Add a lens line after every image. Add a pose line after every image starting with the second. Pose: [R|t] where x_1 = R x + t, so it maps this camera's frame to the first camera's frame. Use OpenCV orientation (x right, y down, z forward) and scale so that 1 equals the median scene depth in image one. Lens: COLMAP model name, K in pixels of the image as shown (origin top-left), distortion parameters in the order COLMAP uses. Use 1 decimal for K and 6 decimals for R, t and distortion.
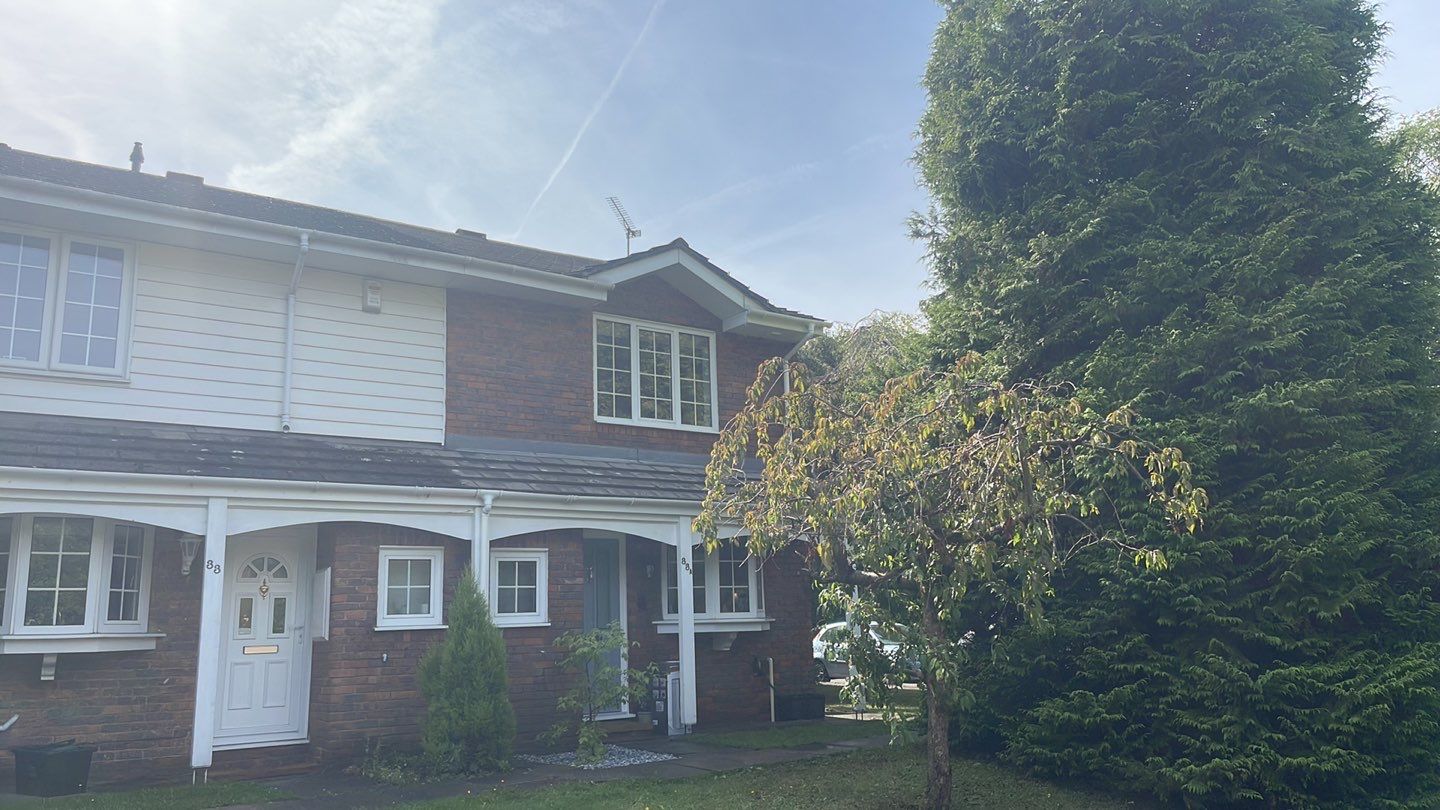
lens RADIAL K [[1073.2, 0, 714.9], [0, 1073.2, 406.2], [0, 0, 1]] dist [0.079090, -0.080392]
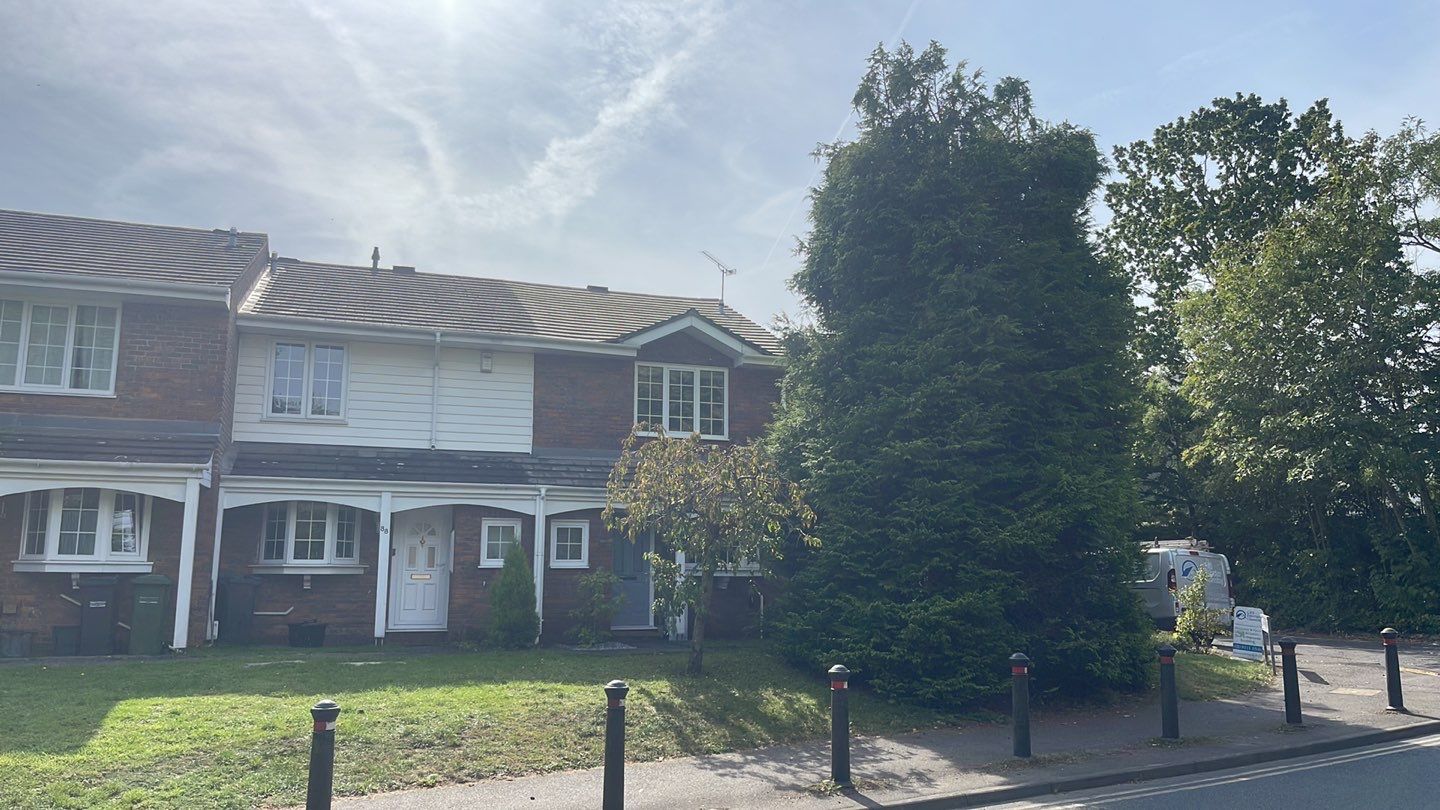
lens RADIAL K [[1073.2, 0, 714.9], [0, 1073.2, 406.2], [0, 0, 1]] dist [0.079090, -0.080392]
pose [[0.964005, -0.010367, -0.265683, 0.475328], [0.022971, 0.998751, 0.044375, -0.108185], [0.264891, -0.048881, 0.963039, -0.499461]]
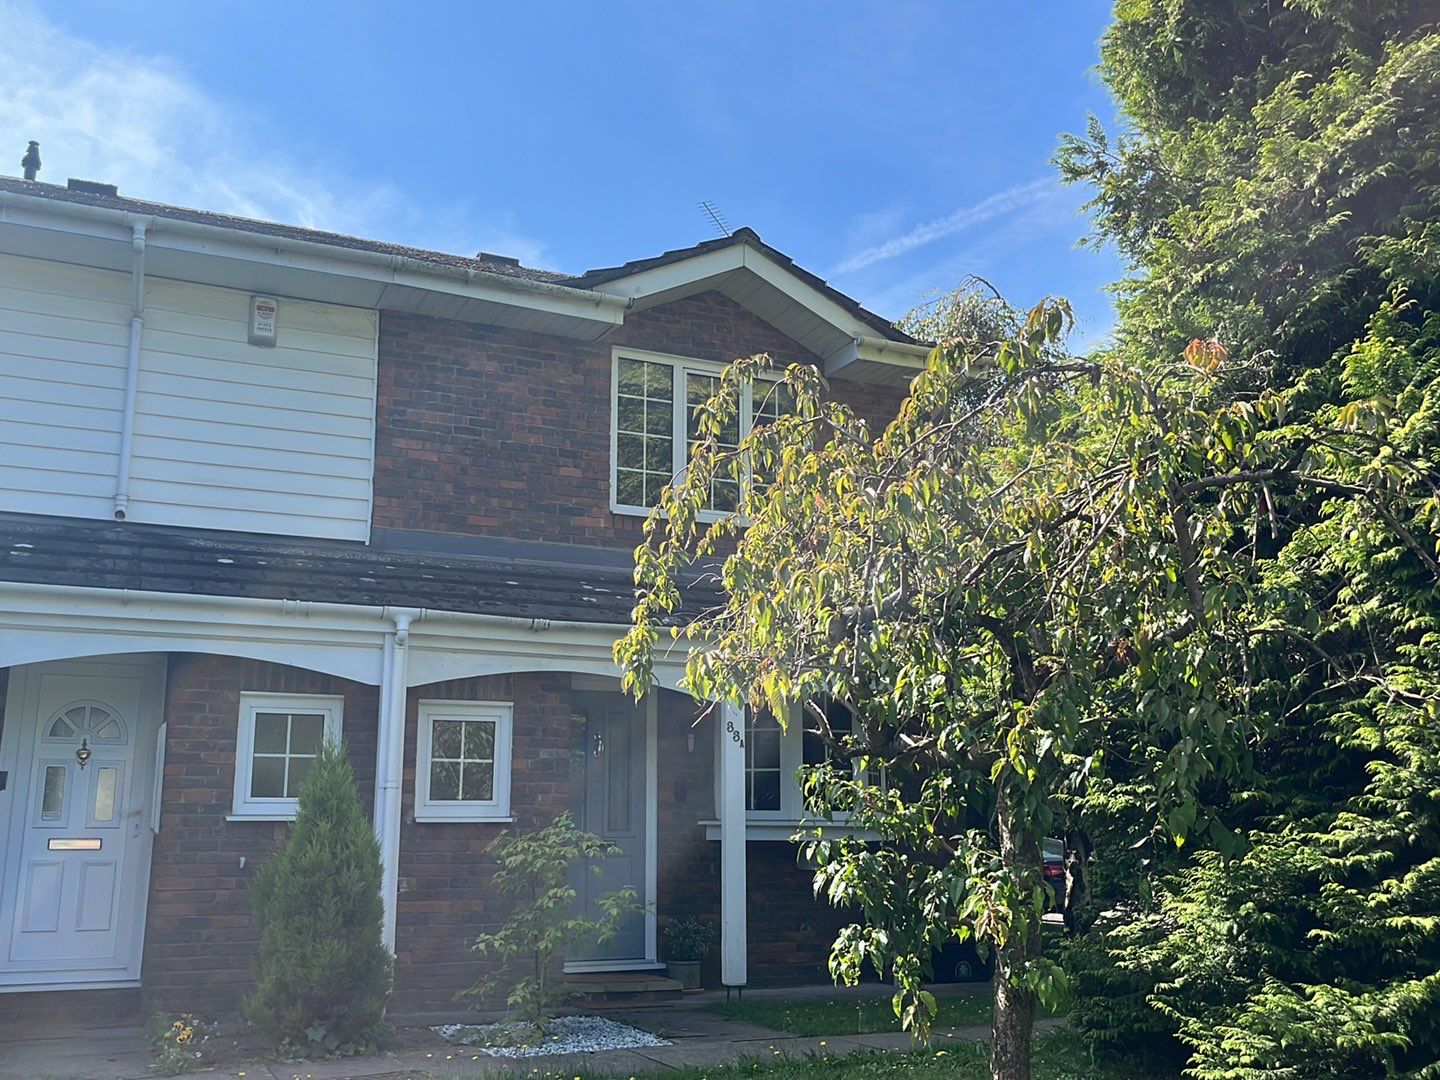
lens RADIAL K [[1425.4, 0, 722.3], [0, 1425.4, 544.1], [0, 0, 1]] dist [0.034862, -0.014121]
pose [[0.985551, -0.004931, -0.169308, 0.120716], [0.005322, 0.999984, 0.001854, 0.038700], [0.169296, -0.002729, 0.985561, 0.191534]]
